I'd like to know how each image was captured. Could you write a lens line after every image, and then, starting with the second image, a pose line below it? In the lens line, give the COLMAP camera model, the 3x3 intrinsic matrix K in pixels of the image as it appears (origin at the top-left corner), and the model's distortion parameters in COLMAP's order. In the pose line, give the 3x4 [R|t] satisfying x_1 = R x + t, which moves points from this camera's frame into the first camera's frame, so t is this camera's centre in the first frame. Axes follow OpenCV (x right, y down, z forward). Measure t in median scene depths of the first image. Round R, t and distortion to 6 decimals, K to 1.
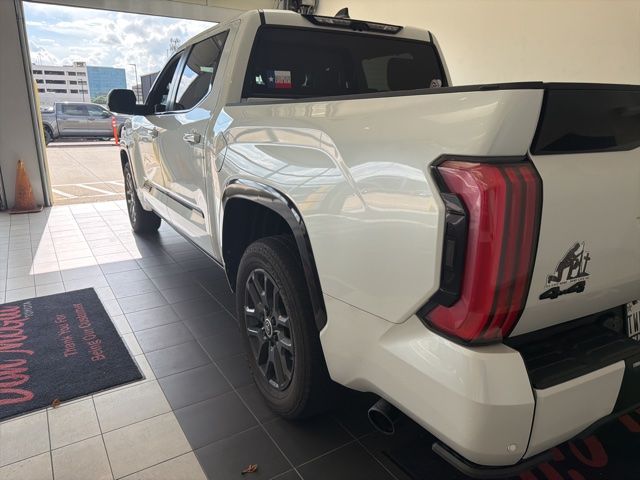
lens RADIAL K [[454.2, 0, 319.3], [0, 454.2, 239.9], [0, 0, 1]] dist [0.027332, -0.012204]
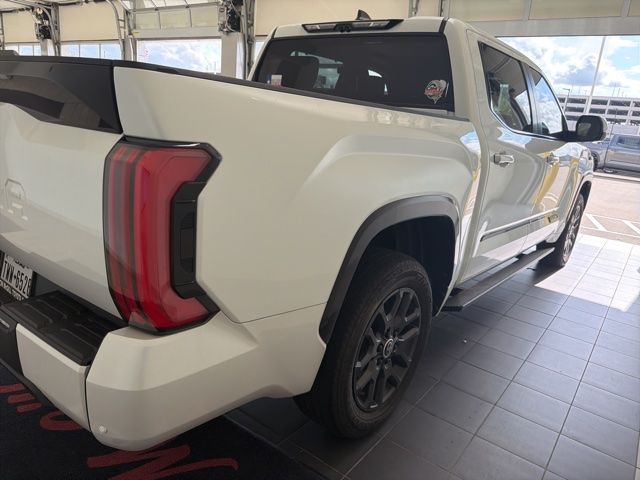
lens RADIAL K [[454.2, 0, 318.9], [0, 454.2, 243.4], [0, 0, 1]] dist [0.027332, -0.012204]
pose [[0.371147, 0.277478, -0.886147, 1.012095], [-0.331686, 0.930967, 0.152591, -0.158925], [0.867314, 0.237289, 0.437562, 0.601963]]
